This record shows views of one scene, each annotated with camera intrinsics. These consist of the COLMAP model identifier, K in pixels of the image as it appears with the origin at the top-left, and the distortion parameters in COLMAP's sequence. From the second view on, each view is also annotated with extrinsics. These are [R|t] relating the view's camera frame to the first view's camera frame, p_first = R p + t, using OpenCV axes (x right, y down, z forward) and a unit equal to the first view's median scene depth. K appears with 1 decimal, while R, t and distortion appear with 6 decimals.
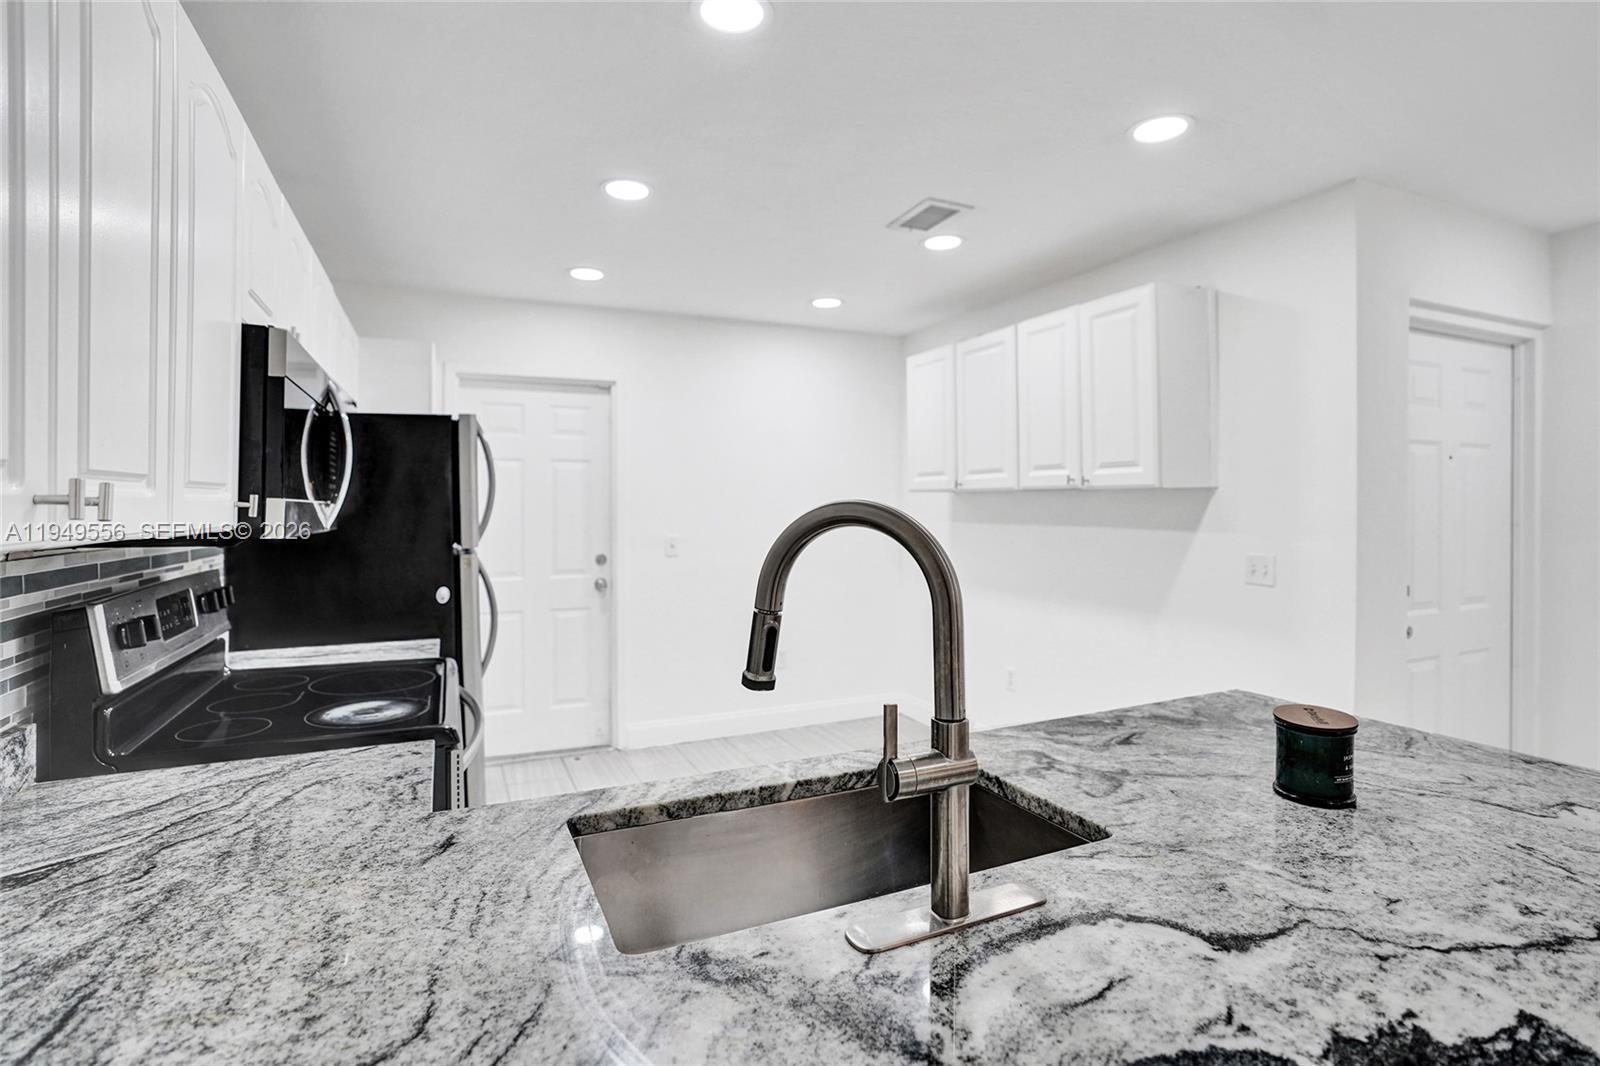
lens RADIAL K [[749.2, 0, 782.1], [0, 749.2, 506.8], [0, 0, 1]] dist [-0.031302, 0.005463]
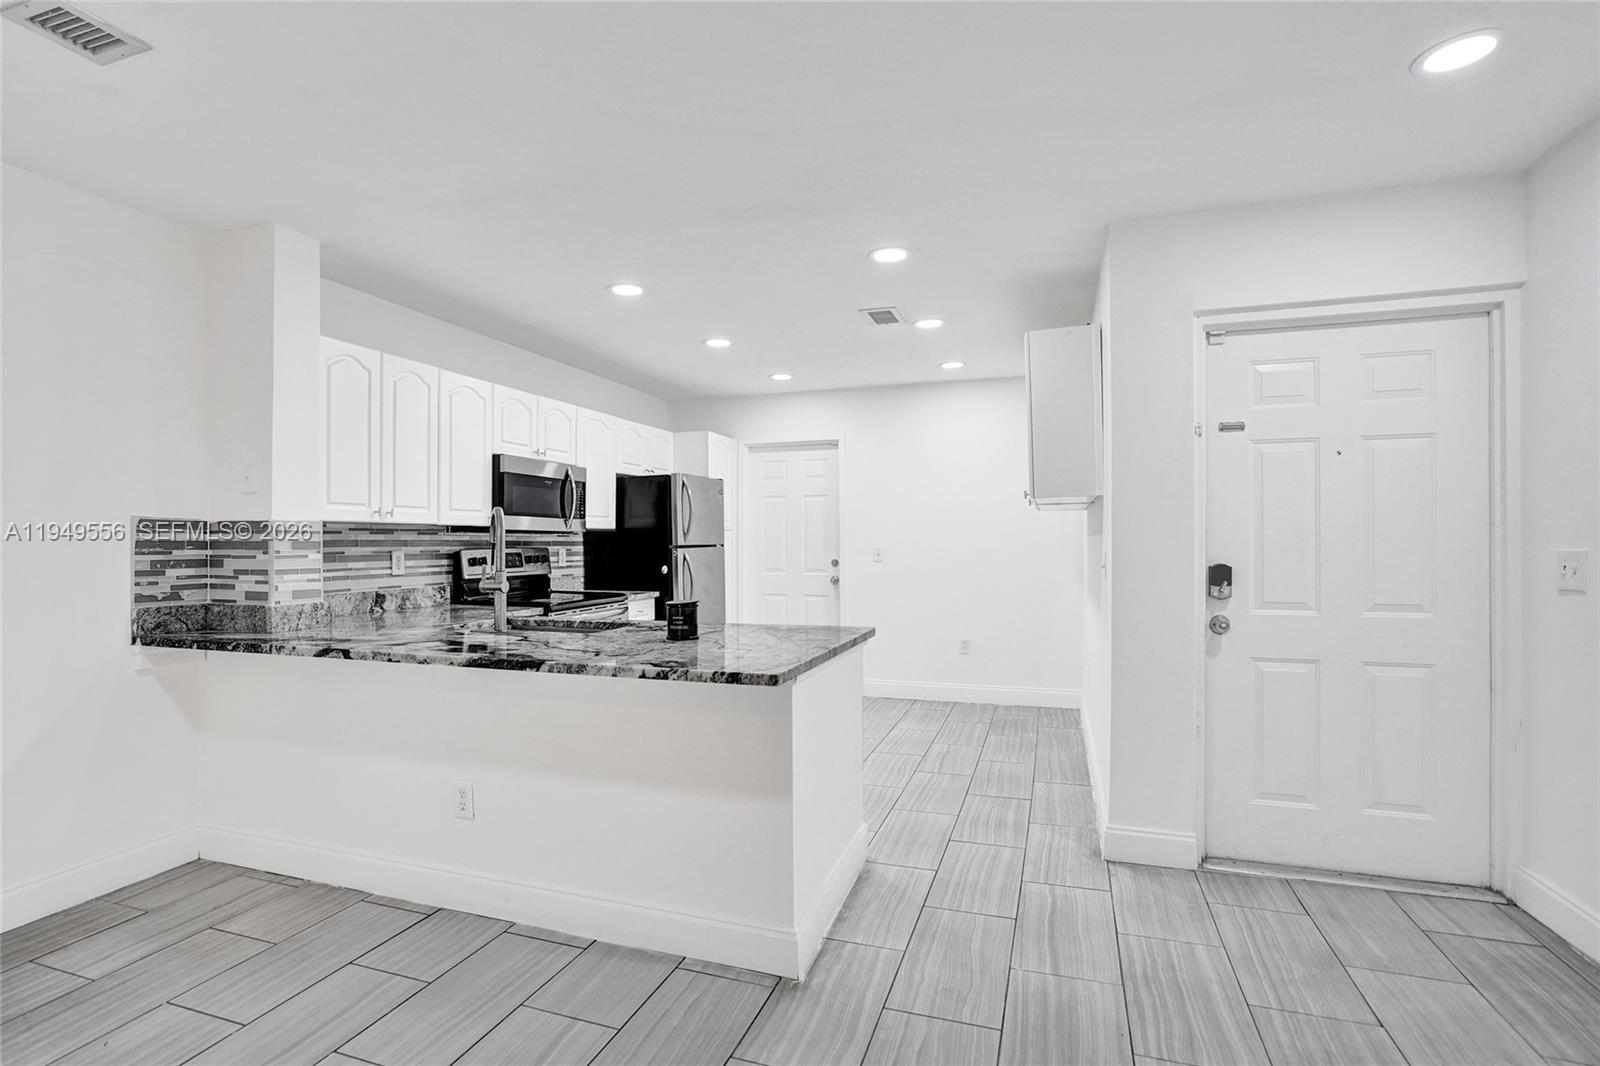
lens RADIAL K [[749.2, 0, 812.8], [0, 749.2, 541.9], [0, 0, 1]] dist [-0.031302, 0.005463]
pose [[0.738803, -0.001693, -0.673919, 1.069927], [0.000775, 0.999998, -0.001662, 0.049170], [0.673921, 0.000706, 0.738803, -0.157268]]
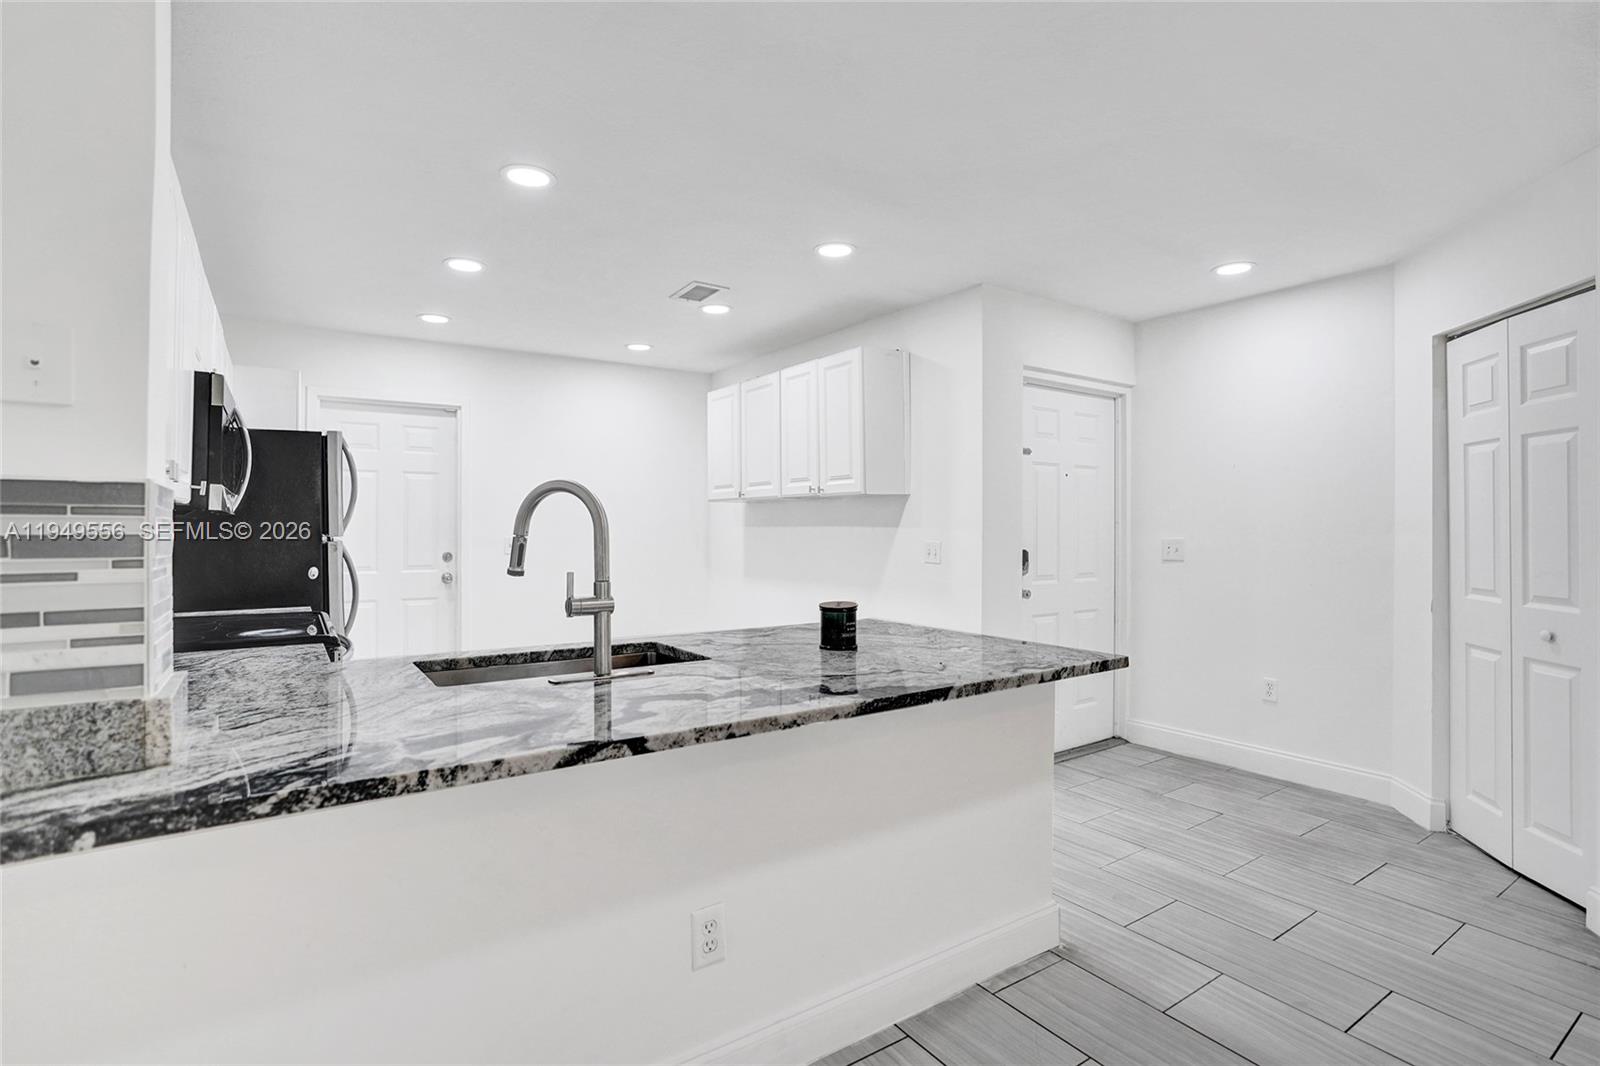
lens RADIAL K [[749.2, 0, 763.9], [0, 749.2, 526.6], [0, 0, 1]] dist [-0.031302, 0.005463]
pose [[0.988337, 0.002328, 0.152262, 0.108912], [-0.001508, 0.999984, -0.005498, 0.043432], [-0.152272, 0.005204, 0.988325, -0.357683]]
